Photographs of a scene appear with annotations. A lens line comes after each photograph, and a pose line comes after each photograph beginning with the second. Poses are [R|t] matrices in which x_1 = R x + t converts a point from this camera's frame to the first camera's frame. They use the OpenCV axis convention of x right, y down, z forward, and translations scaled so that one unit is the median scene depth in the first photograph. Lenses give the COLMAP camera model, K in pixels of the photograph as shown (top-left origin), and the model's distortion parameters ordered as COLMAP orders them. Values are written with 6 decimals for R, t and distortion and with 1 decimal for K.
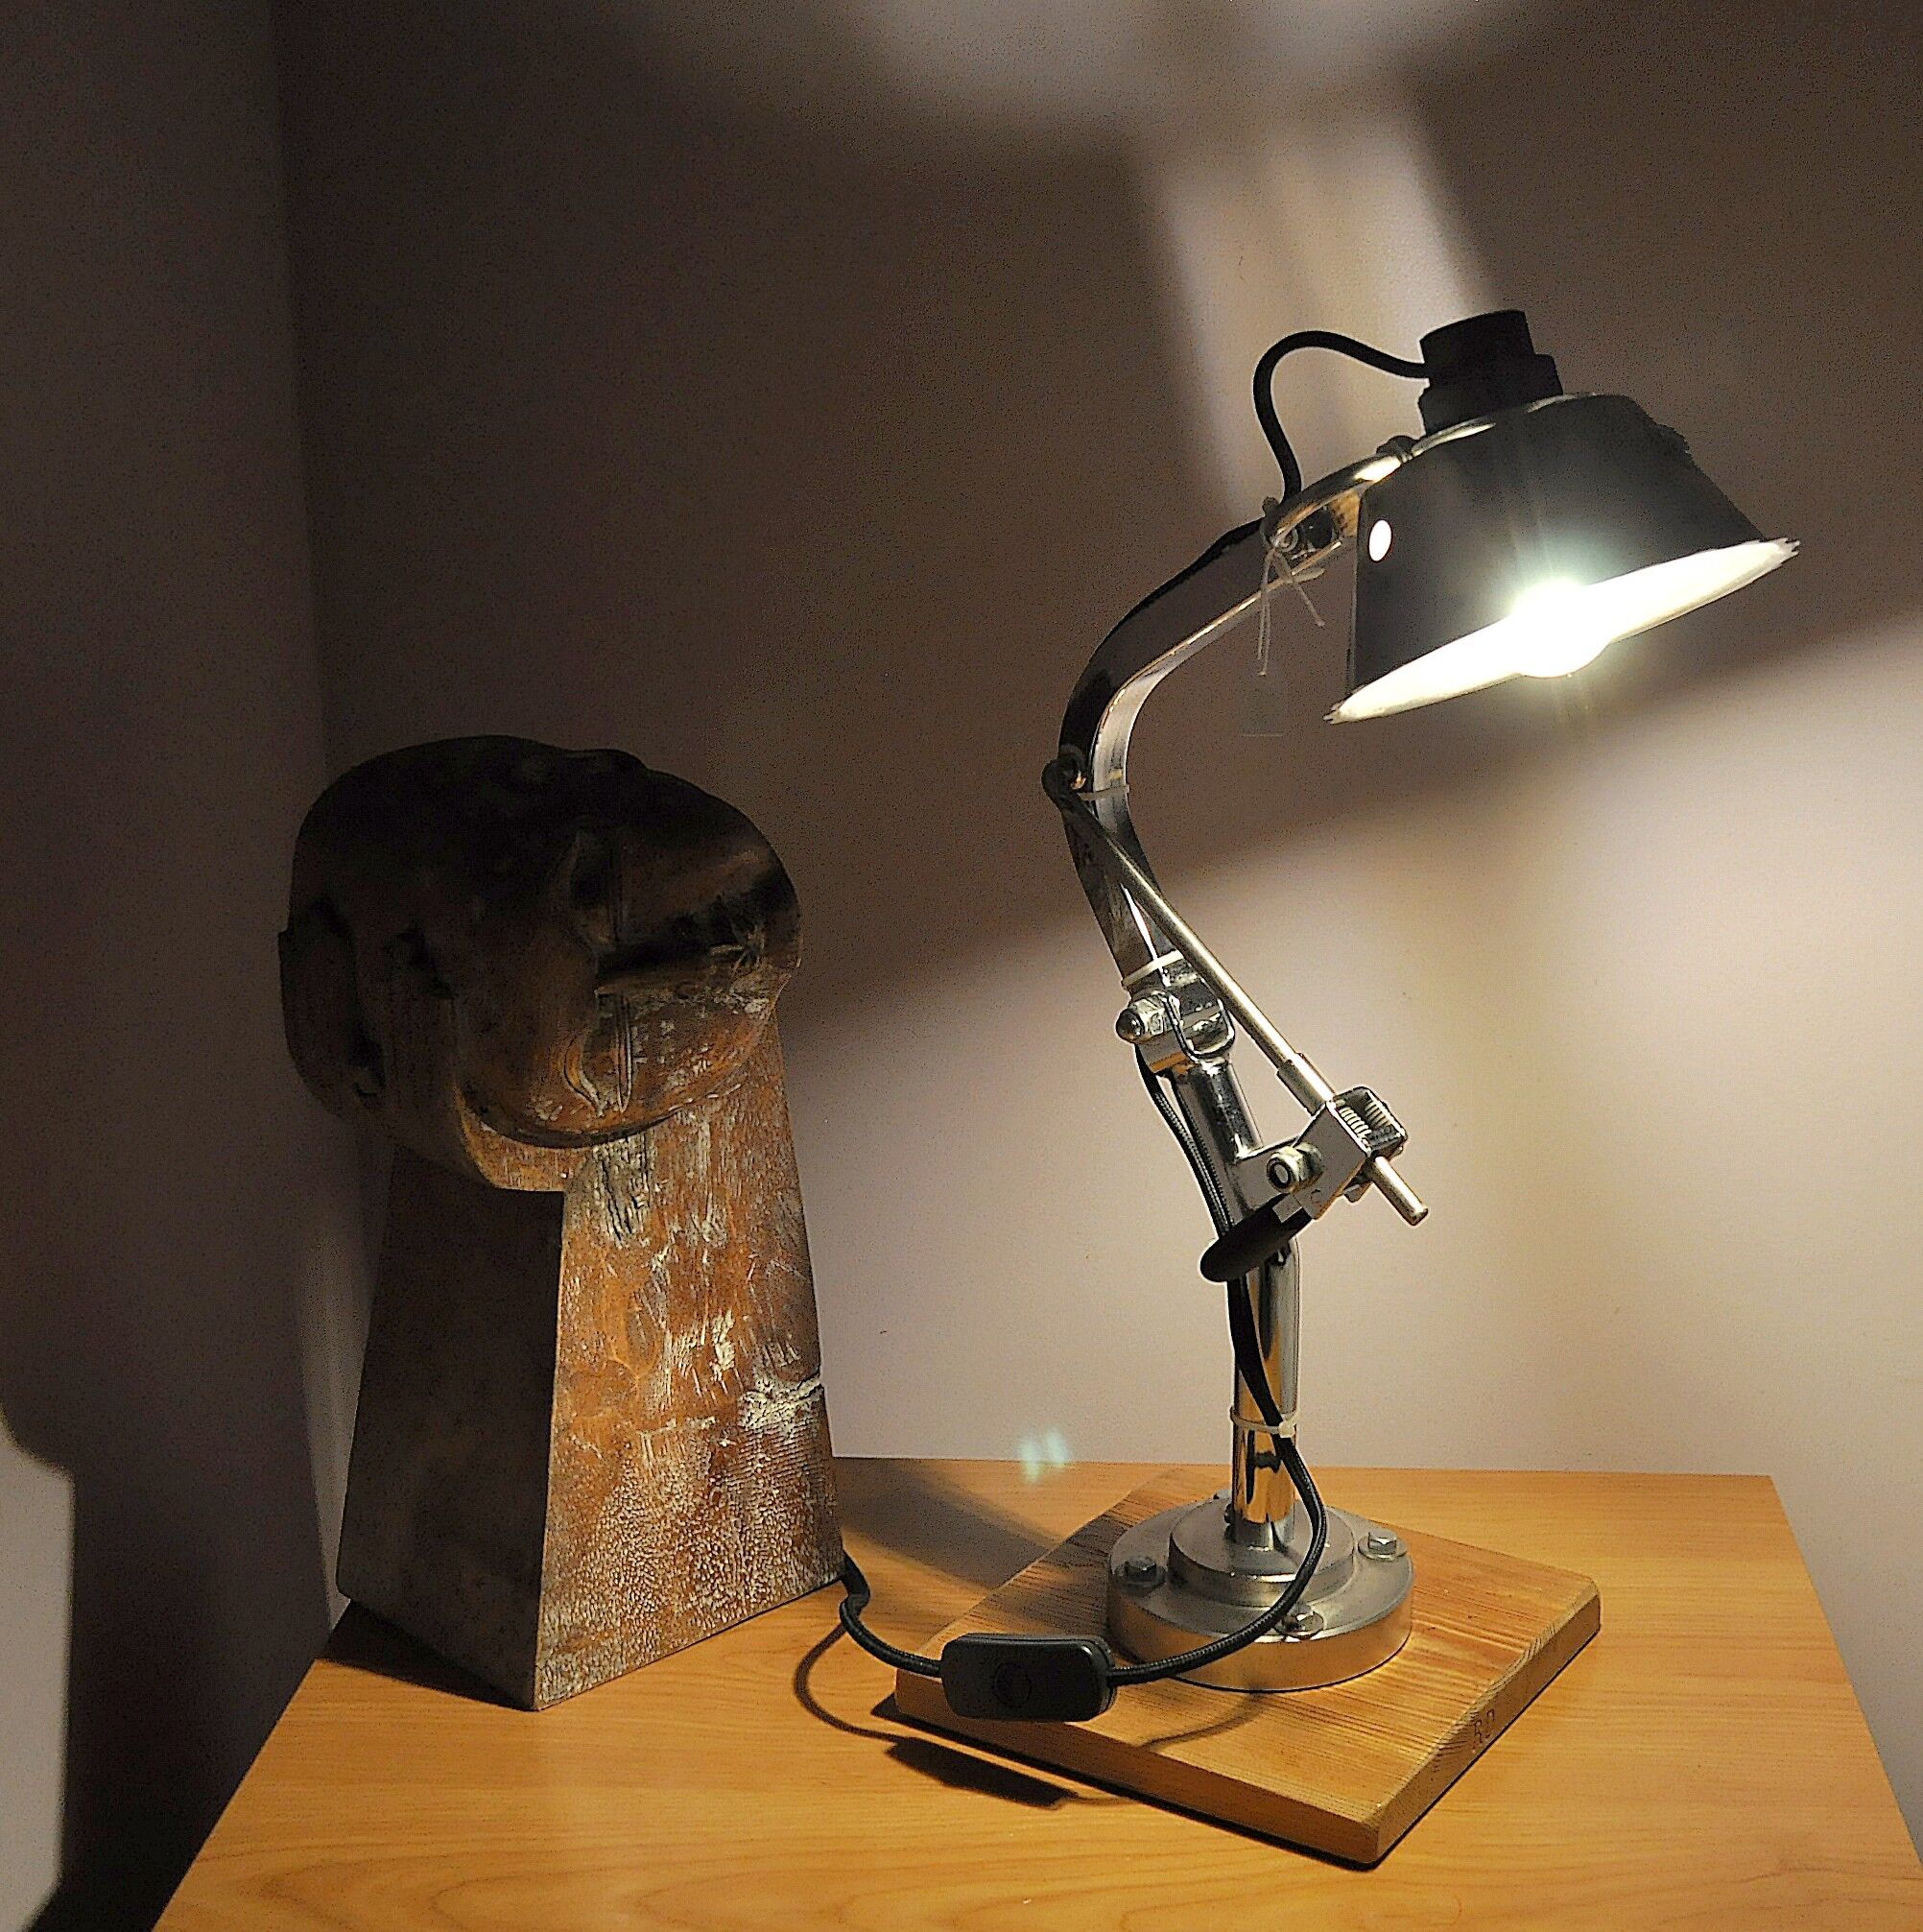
lens RADIAL K [[2939.6, 0, 1291.8], [0, 2939.6, 1027.0], [0, 0, 1]] dist [-0.012176, -0.031818]
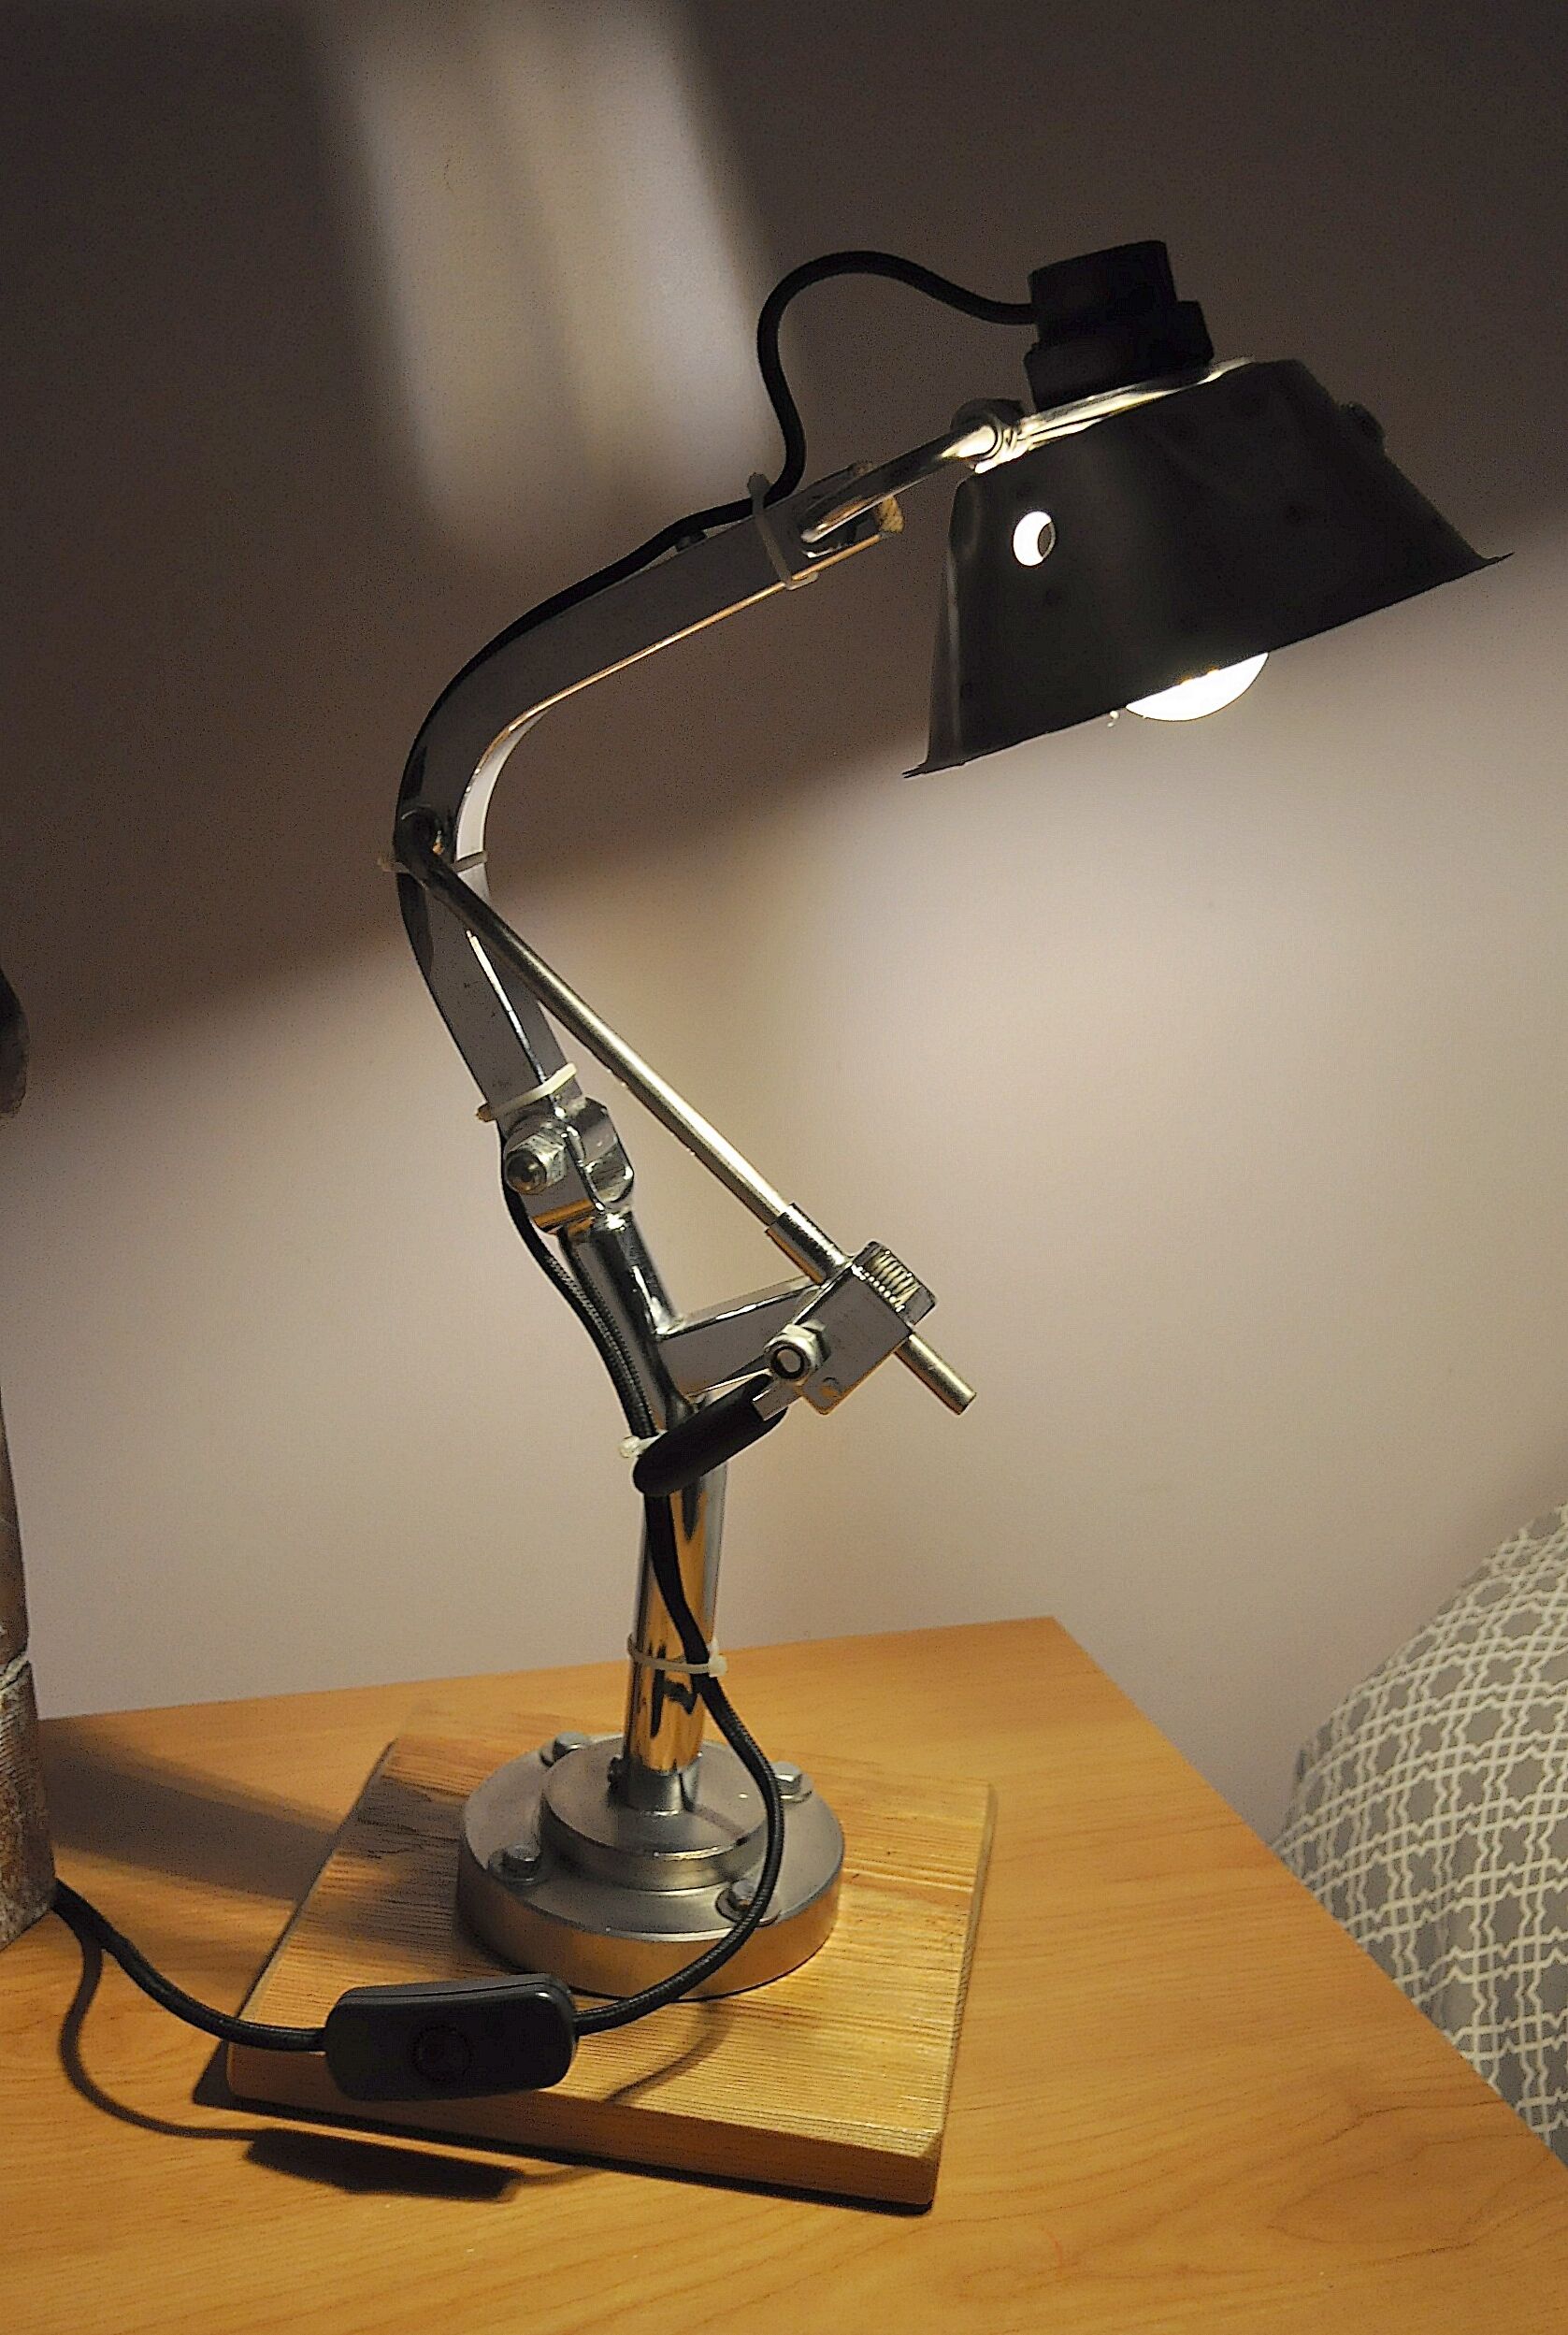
lens RADIAL K [[2869.6, 0, 907.7], [0, 2869.6, 1213.7], [0, 0, 1]] dist [-0.012519, -0.028113]
pose [[0.920713, -0.057444, 0.385989, -0.249713], [0.031488, 0.996817, 0.073240, -0.040716], [-0.388967, -0.055279, 0.919592, 0.276707]]
